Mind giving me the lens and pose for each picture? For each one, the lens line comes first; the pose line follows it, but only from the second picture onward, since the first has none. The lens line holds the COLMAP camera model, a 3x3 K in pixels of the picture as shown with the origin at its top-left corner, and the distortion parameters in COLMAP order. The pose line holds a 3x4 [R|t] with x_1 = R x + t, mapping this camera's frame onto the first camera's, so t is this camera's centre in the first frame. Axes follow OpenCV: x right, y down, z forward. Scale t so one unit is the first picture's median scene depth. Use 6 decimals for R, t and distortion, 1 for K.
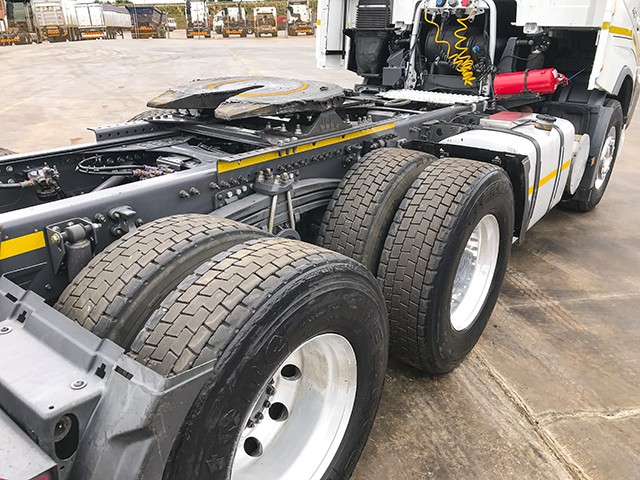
lens RADIAL K [[523.3, 0, 320.0], [0, 523.3, 240.0], [0, 0, 1]] dist [0.013332, -0.004726]
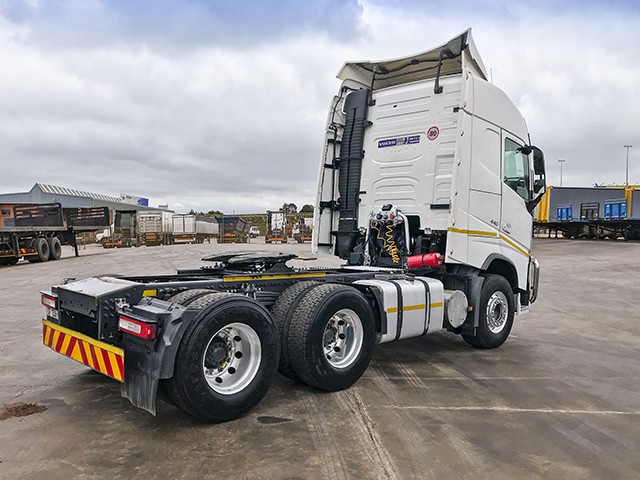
lens RADIAL K [[564.3, 0, 320.0], [0, 564.3, 240.0], [0, 0, 1]] dist [0.043248, -0.003741]
pose [[0.989176, 0.009062, -0.146455, 0.264385], [-0.062458, 0.929162, -0.364357, 0.259588], [0.132778, 0.369561, 0.919671, -0.597740]]
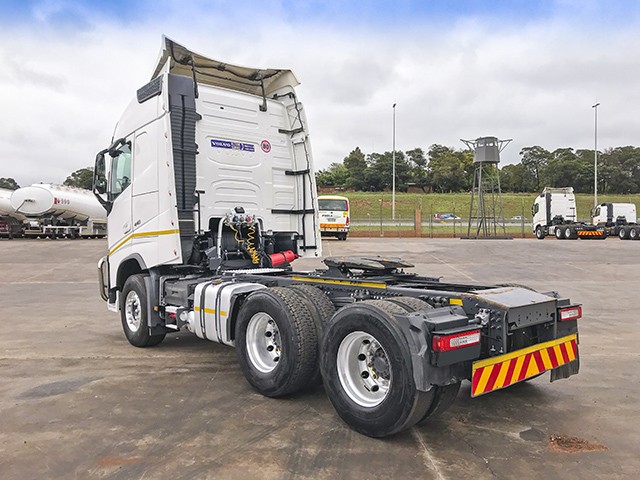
lens RADIAL K [[523.3, 0, 320.0], [0, 523.3, 240.0], [0, 0, 1]] dist [0.013332, -0.004726]
pose [[0.175982, -0.024813, 0.984081, -1.191399], [0.384738, 0.921901, -0.045557, -0.178285], [-0.906094, 0.386630, 0.171785, 0.415635]]
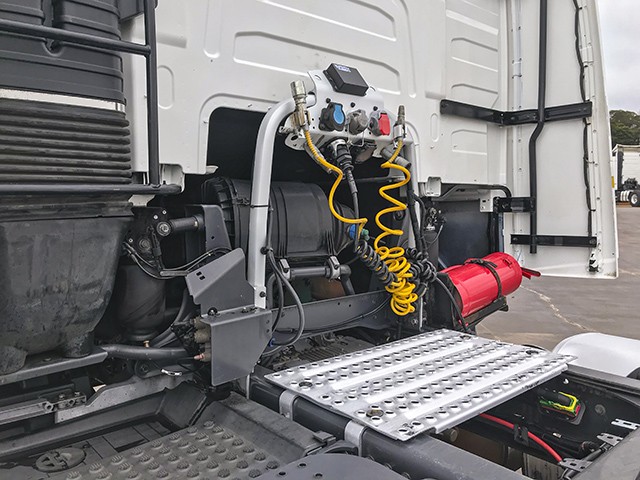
lens RADIAL K [[523.3, 0, 320.0], [0, 523.3, 240.0], [0, 0, 1]] dist [0.013332, -0.004726]
pose [[0.189081, -0.089444, 0.977879, -0.110862], [0.375862, 0.926597, 0.012077, -0.327854], [-0.907180, 0.365264, 0.208821, 0.823876]]
